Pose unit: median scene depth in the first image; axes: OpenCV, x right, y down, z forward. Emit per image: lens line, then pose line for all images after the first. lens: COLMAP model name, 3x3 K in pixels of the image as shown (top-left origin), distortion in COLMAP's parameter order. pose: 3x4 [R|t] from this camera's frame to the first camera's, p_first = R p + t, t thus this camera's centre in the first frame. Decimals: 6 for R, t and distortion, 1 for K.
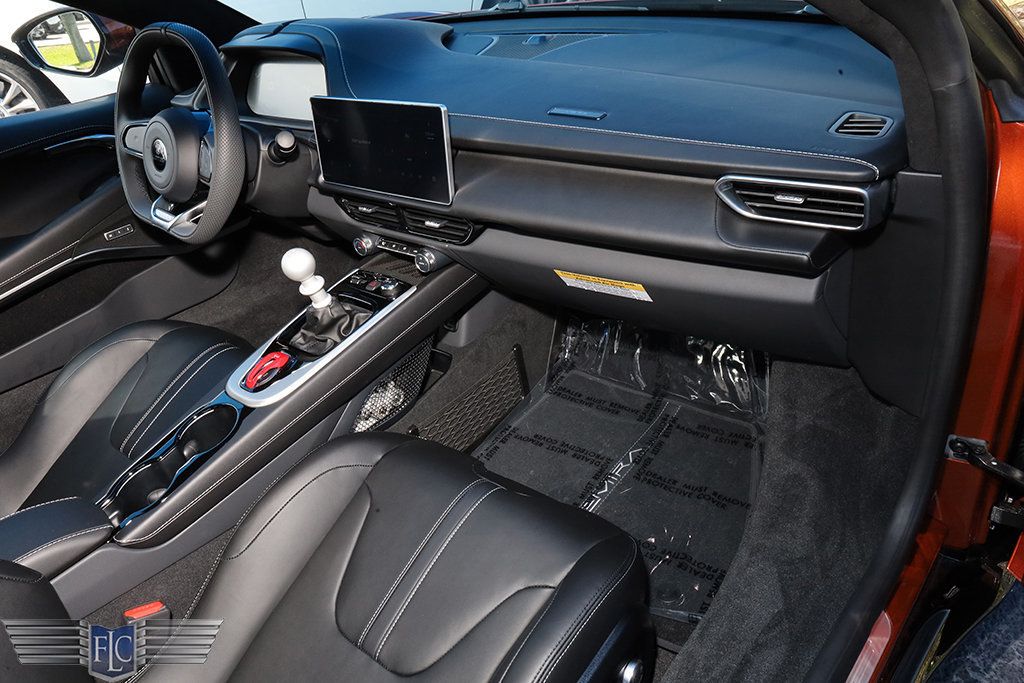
lens RADIAL K [[703.4, 0, 512.0], [0, 703.4, 341.5], [0, 0, 1]] dist [-0.007805, 0.000297]
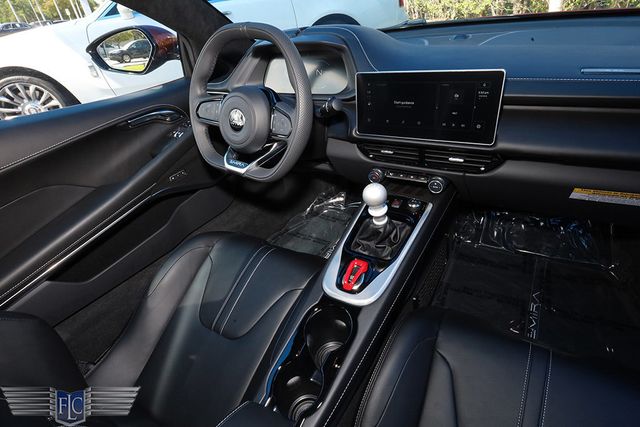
lens RADIAL K [[333.3, 0, 322.4], [0, 333.3, 213.4], [0, 0, 1]] dist [-0.001768, 0.002490]
pose [[0.993254, -0.069586, 0.092764, -0.411020], [0.068840, 0.997565, 0.011221, -0.078035], [-0.093319, -0.004759, 0.995625, 0.327736]]
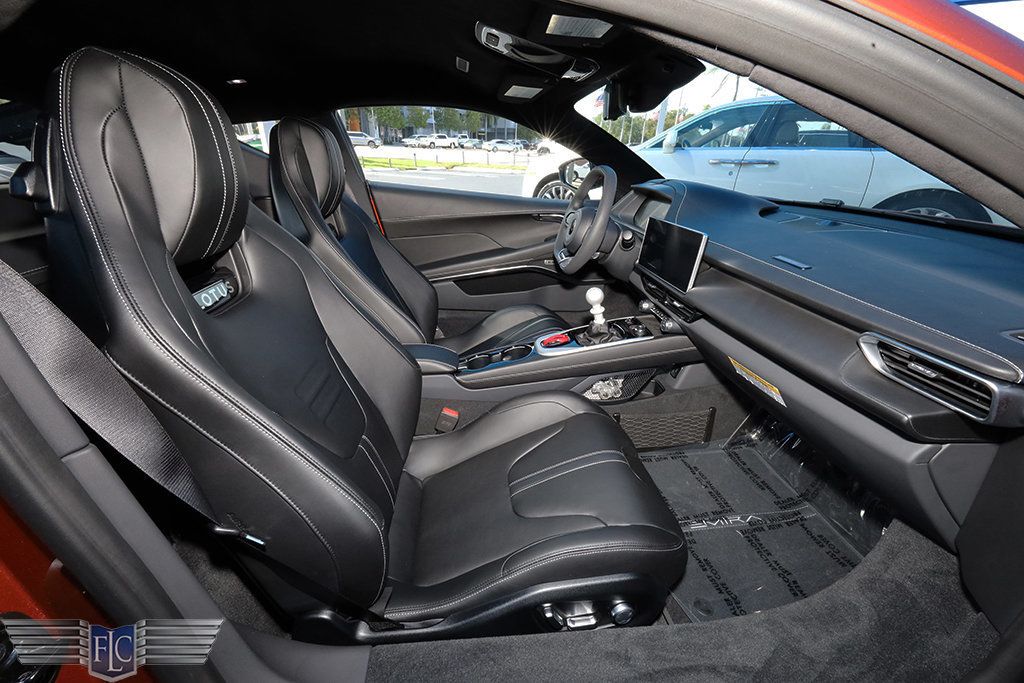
lens RADIAL K [[408.2, 0, 512.0], [0, 408.2, 341.5], [0, 0, 1]] dist [0.000868, -0.000036]
pose [[0.697642, 0.411339, -0.586597, 0.191974], [-0.455174, 0.886758, 0.080481, 0.006493], [0.553275, 0.210857, 0.805870, 0.043288]]
